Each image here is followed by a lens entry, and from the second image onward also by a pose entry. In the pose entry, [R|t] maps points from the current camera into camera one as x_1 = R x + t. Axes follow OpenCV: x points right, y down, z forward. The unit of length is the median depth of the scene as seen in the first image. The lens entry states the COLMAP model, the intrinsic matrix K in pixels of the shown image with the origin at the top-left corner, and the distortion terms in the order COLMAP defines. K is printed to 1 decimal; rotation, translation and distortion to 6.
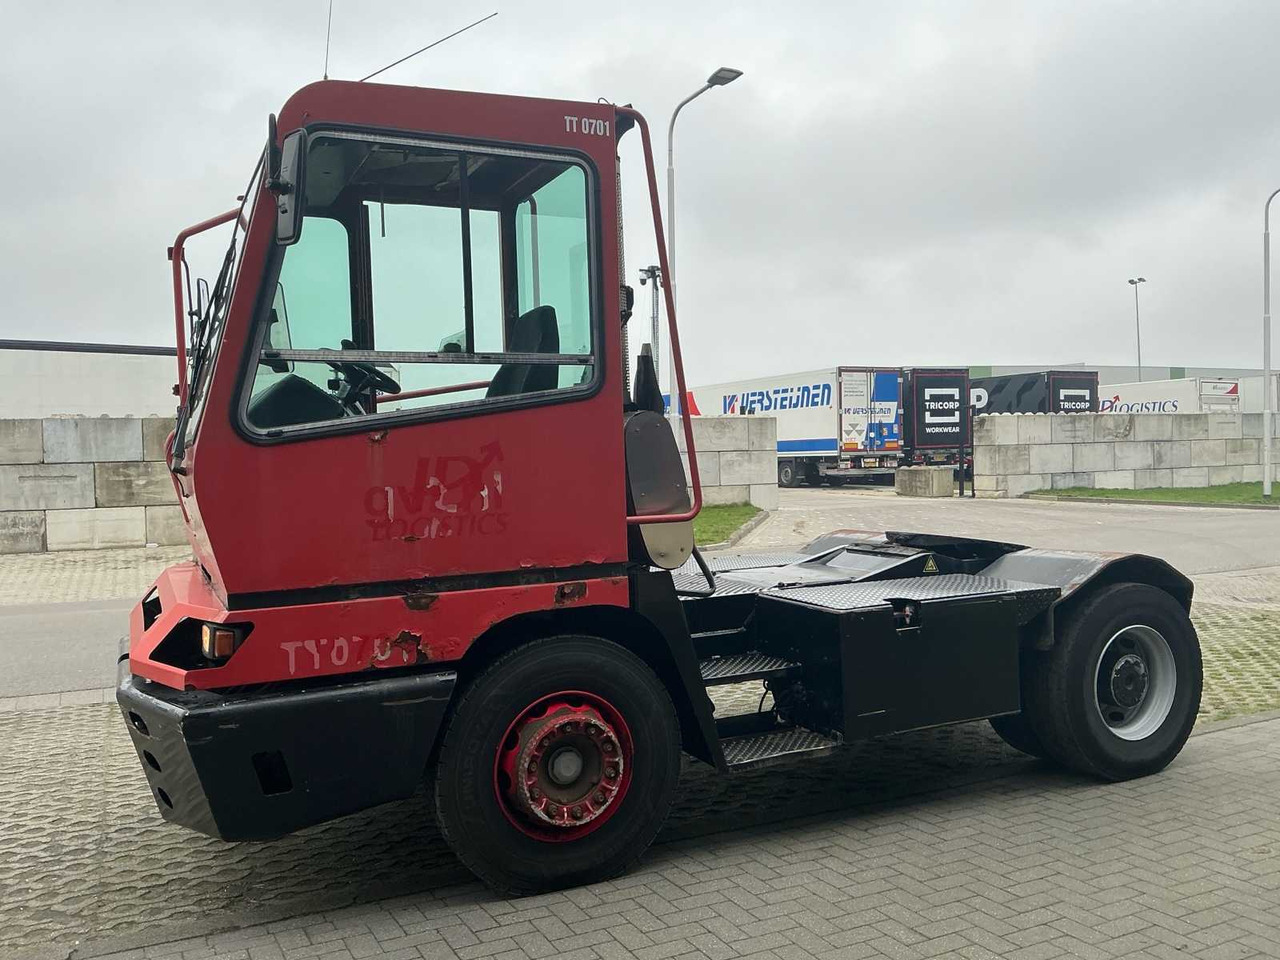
lens RADIAL K [[1087.8, 0, 638.6], [0, 1087.8, 482.5], [0, 0, 1]] dist [-0.009095, -0.033697]
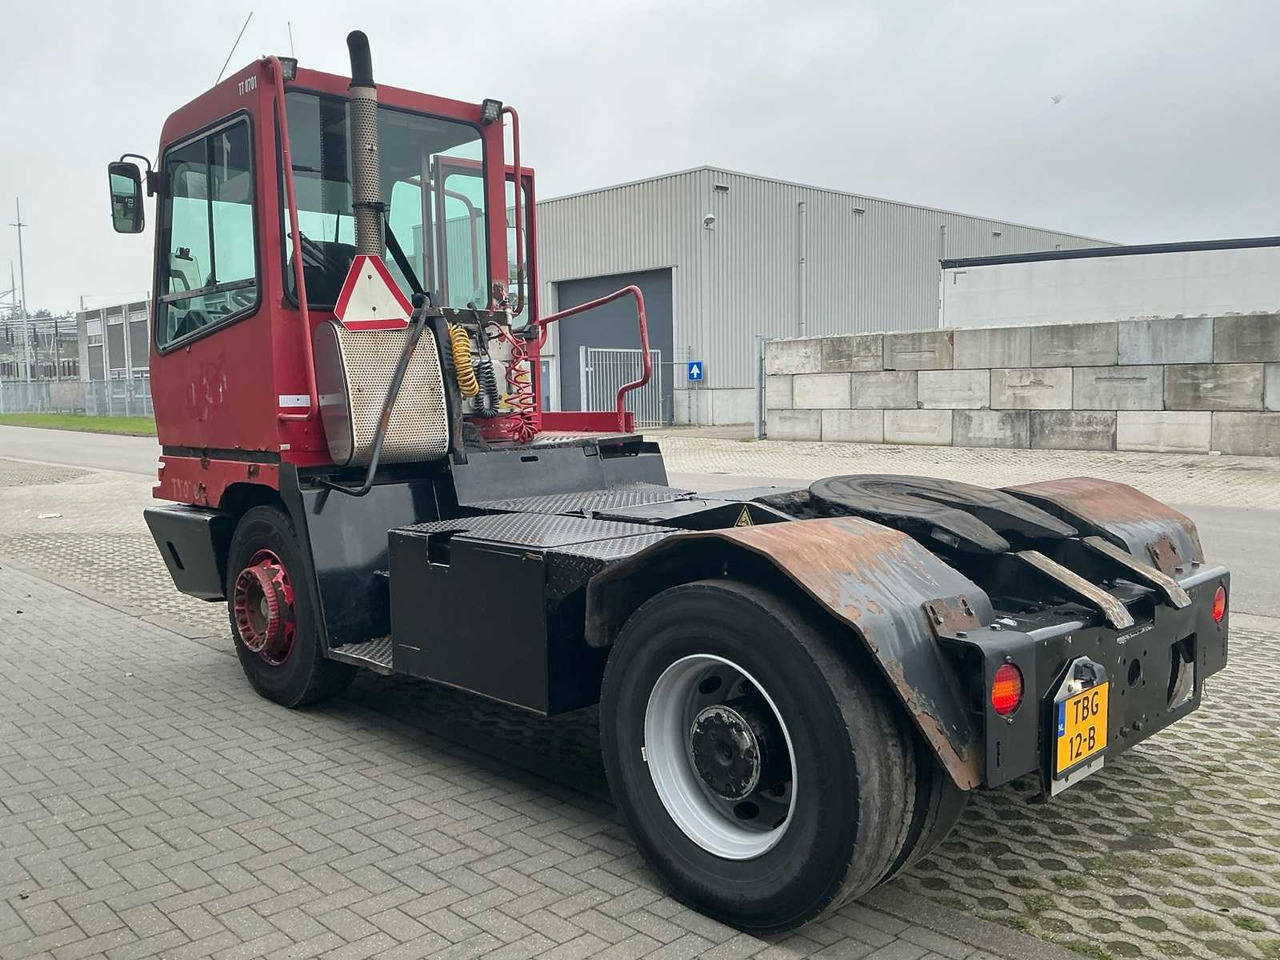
lens RADIAL K [[1087.8, 0, 640.9], [0, 1087.8, 482.4], [0, 0, 1]] dist [-0.009095, -0.033697]
pose [[0.310421, 0.100929, -0.945226, 0.299553], [-0.014718, 0.994739, 0.101382, -0.004759], [0.950485, -0.017559, 0.310273, 0.242938]]
